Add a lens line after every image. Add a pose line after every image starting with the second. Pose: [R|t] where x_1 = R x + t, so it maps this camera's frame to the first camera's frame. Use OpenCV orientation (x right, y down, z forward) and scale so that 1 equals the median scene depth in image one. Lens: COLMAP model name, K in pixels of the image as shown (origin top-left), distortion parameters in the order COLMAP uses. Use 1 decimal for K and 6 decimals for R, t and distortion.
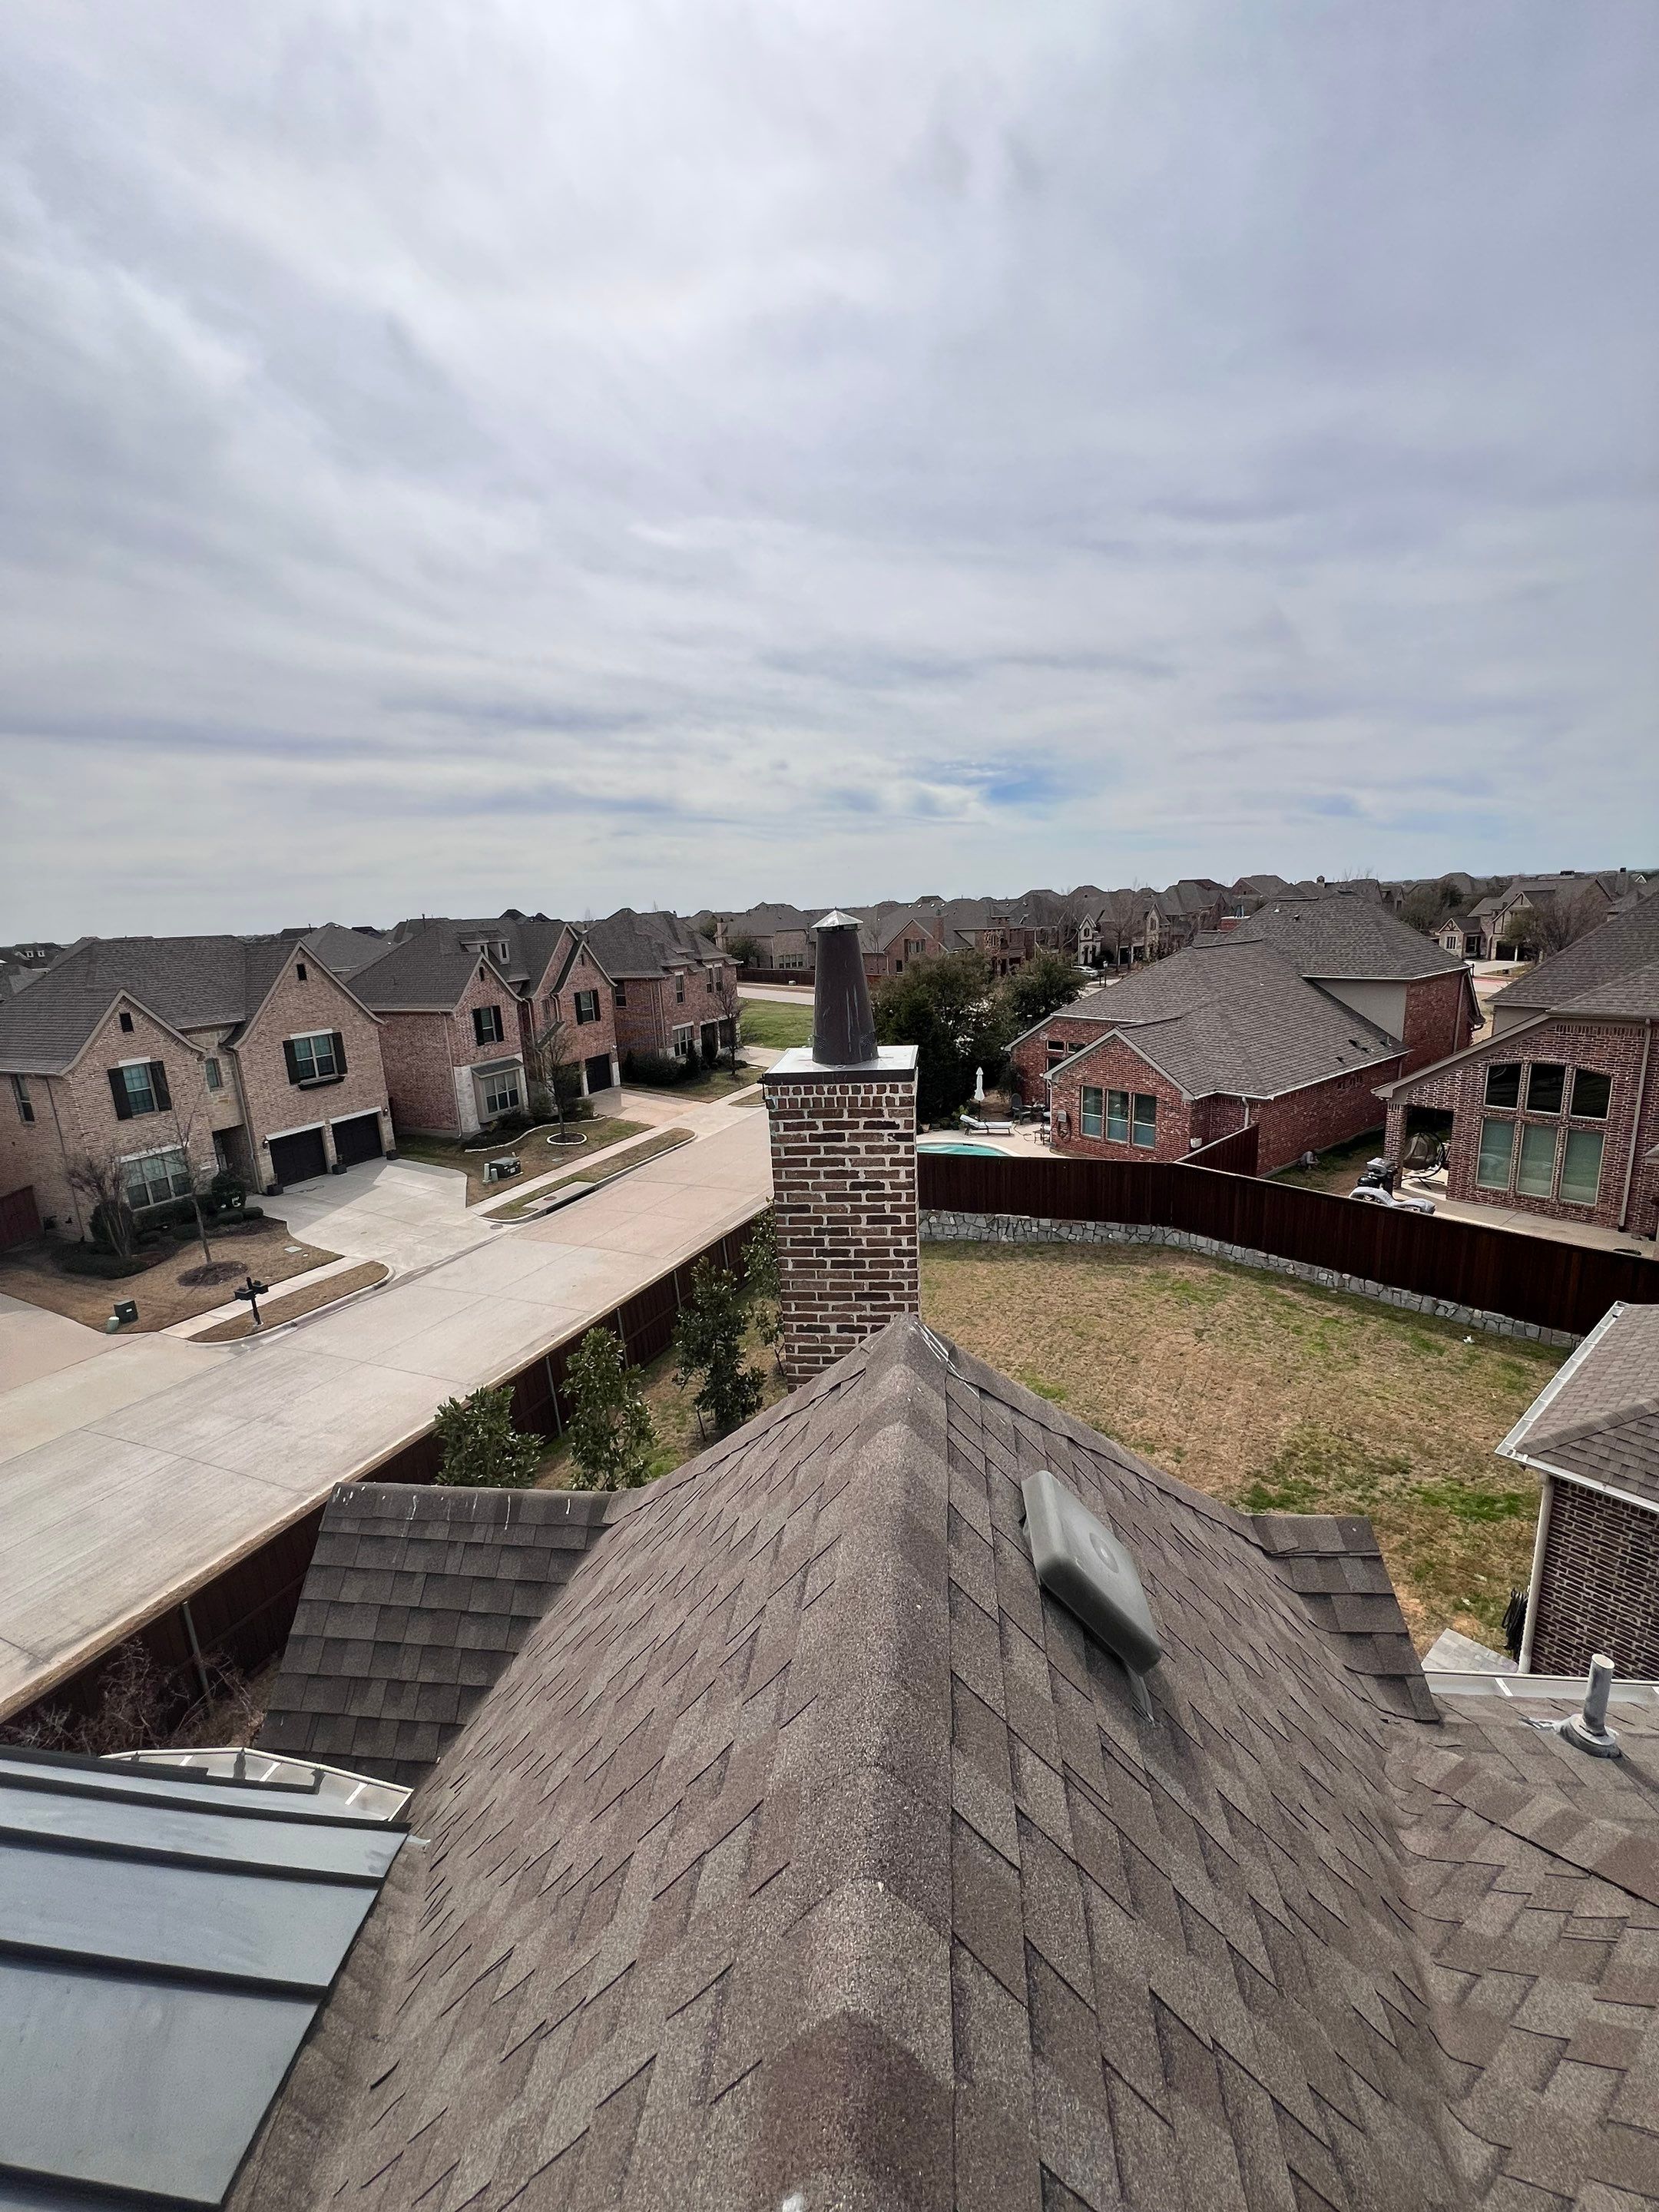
lens RADIAL K [[887.7, 0, 832.3], [0, 887.7, 1100.7], [0, 0, 1]] dist [-0.001522, 0.000181]
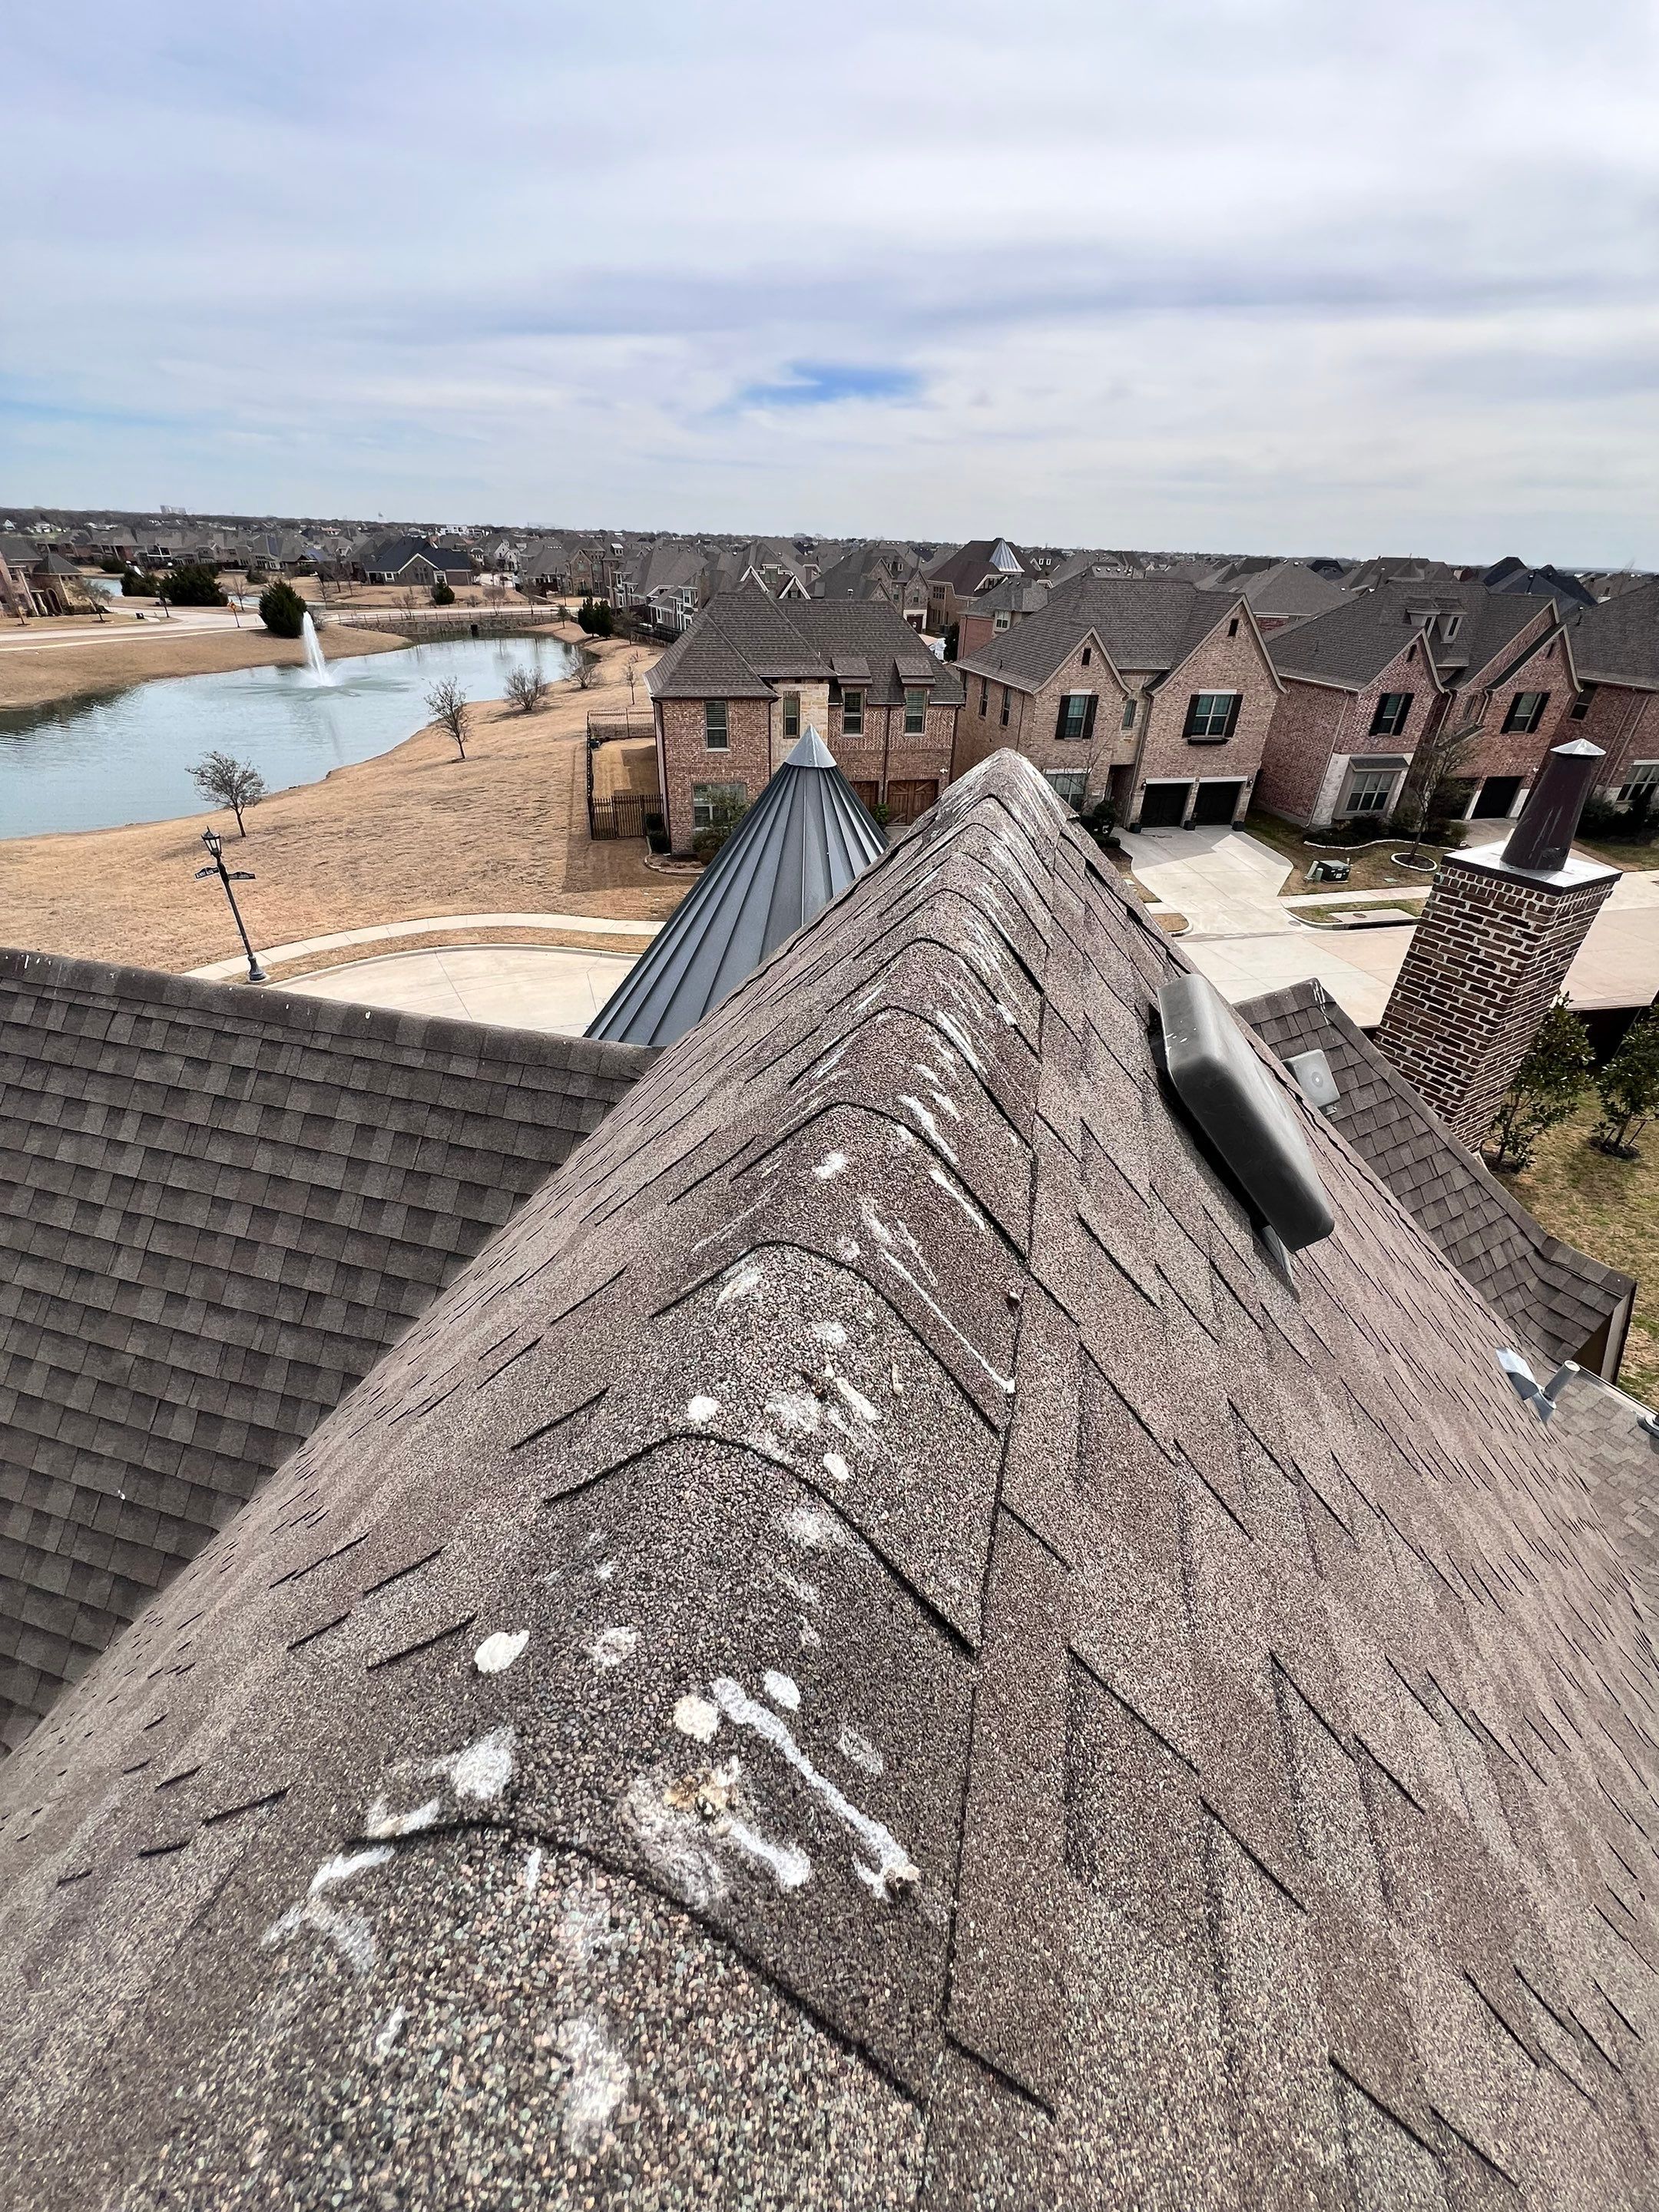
lens RADIAL K [[890.5, 0, 833.6], [0, 890.5, 1097.9], [0, 0, 1]] dist [-0.001383, 0.001163]
pose [[0.598505, 0.477749, -0.643077, 0.086974], [-0.225270, 0.870698, 0.437194, -0.019253], [0.768795, -0.116796, 0.628739, -0.128456]]
